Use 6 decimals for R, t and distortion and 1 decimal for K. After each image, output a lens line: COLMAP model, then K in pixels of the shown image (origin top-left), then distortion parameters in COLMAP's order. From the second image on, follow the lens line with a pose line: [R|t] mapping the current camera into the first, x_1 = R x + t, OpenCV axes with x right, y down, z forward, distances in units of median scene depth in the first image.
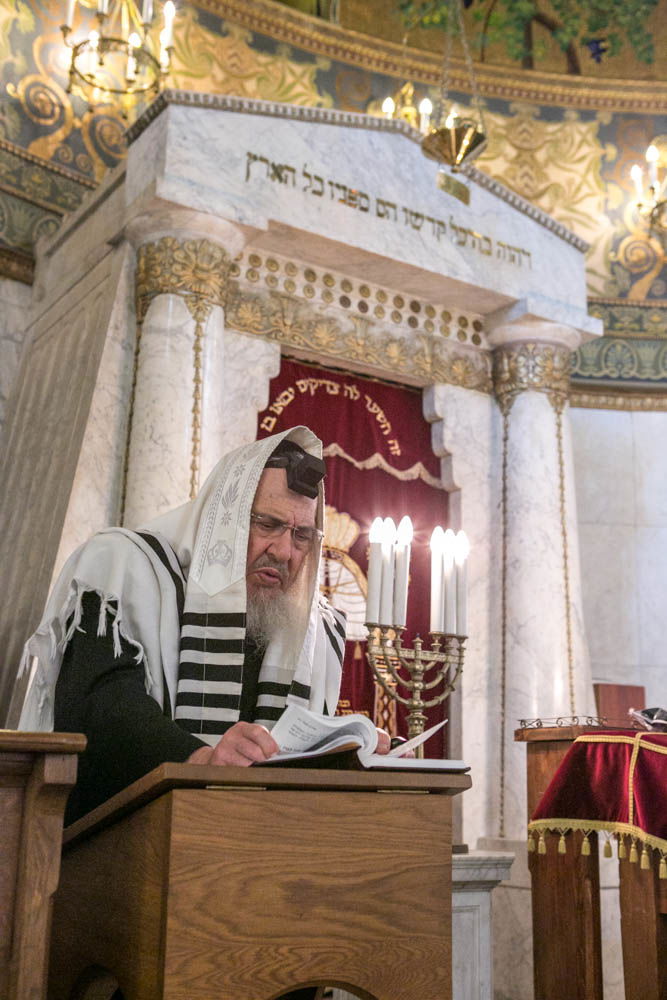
lens RADIAL K [[1161.2, 0, 336.2], [0, 1161.2, 512.9], [0, 0, 1]] dist [-0.011058, 0.024153]
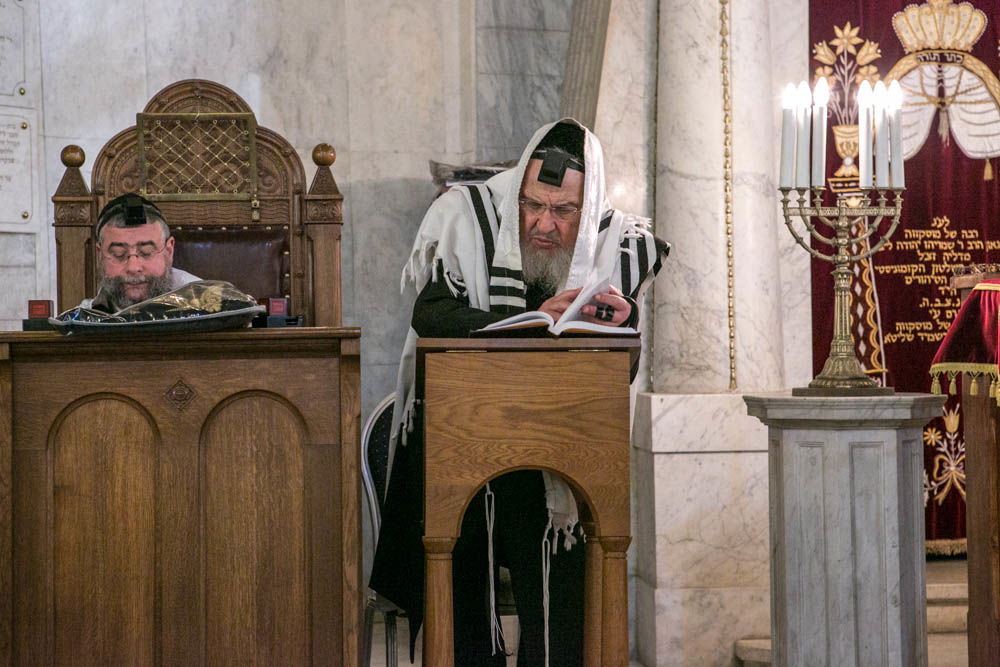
lens RADIAL K [[1872.1, 0, 500.0], [0, 1872.1, 333.5], [0, 0, 1]] dist [0.231510, -0.003885]
pose [[0.879922, -0.024501, -0.474486, 0.409724], [0.136573, 0.969564, 0.203207, -0.107328], [0.455066, -0.243608, 0.856487, -0.416896]]
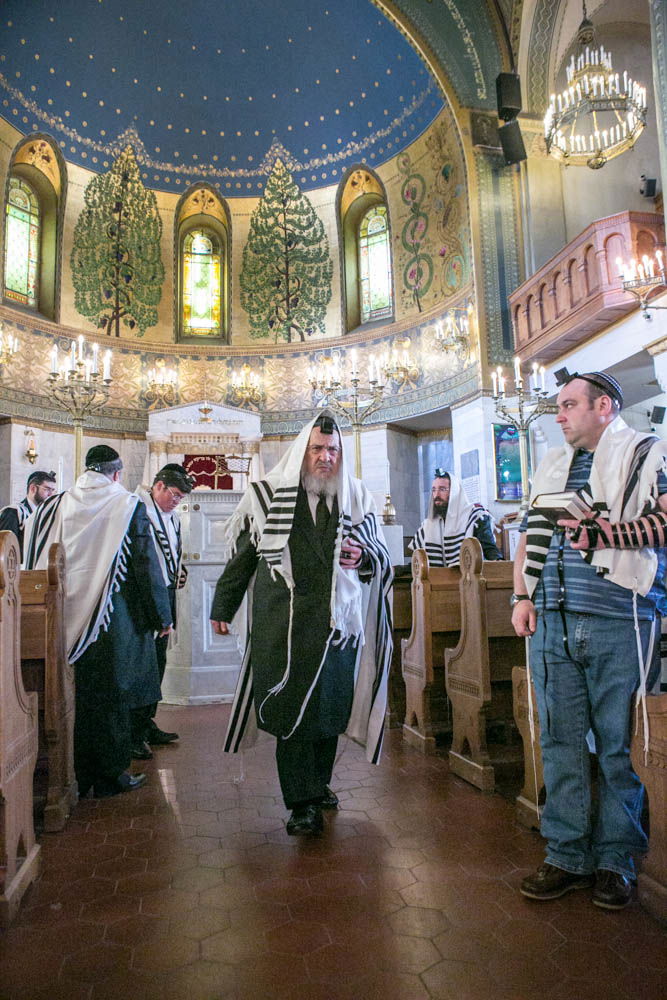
lens RADIAL K [[664.9, 0, 333.5], [0, 664.9, 500.0], [0, 0, 1]] dist [-0.098448, 0.084264]
pose [[0.910538, -0.045705, -0.410890, 1.707357], [0.115769, 0.982296, 0.147283, -0.302908], [0.396884, -0.181675, 0.899709, -1.314059]]
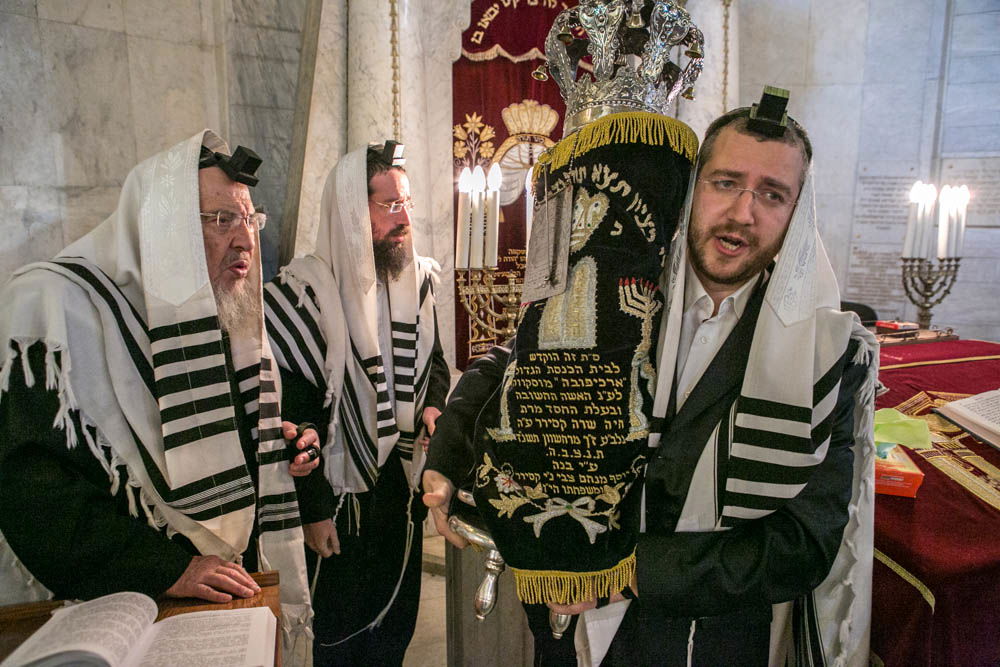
lens RADIAL K [[664.9, 0, 473.1], [0, 664.9, 334.2], [0, 0, 1]] dist [-0.098448, 0.084264]
pose [[0.969336, 0.023162, -0.244646, 0.132096], [0.074897, 0.920337, 0.383888, -0.059921], [0.234049, -0.390440, 0.890381, 0.273812]]
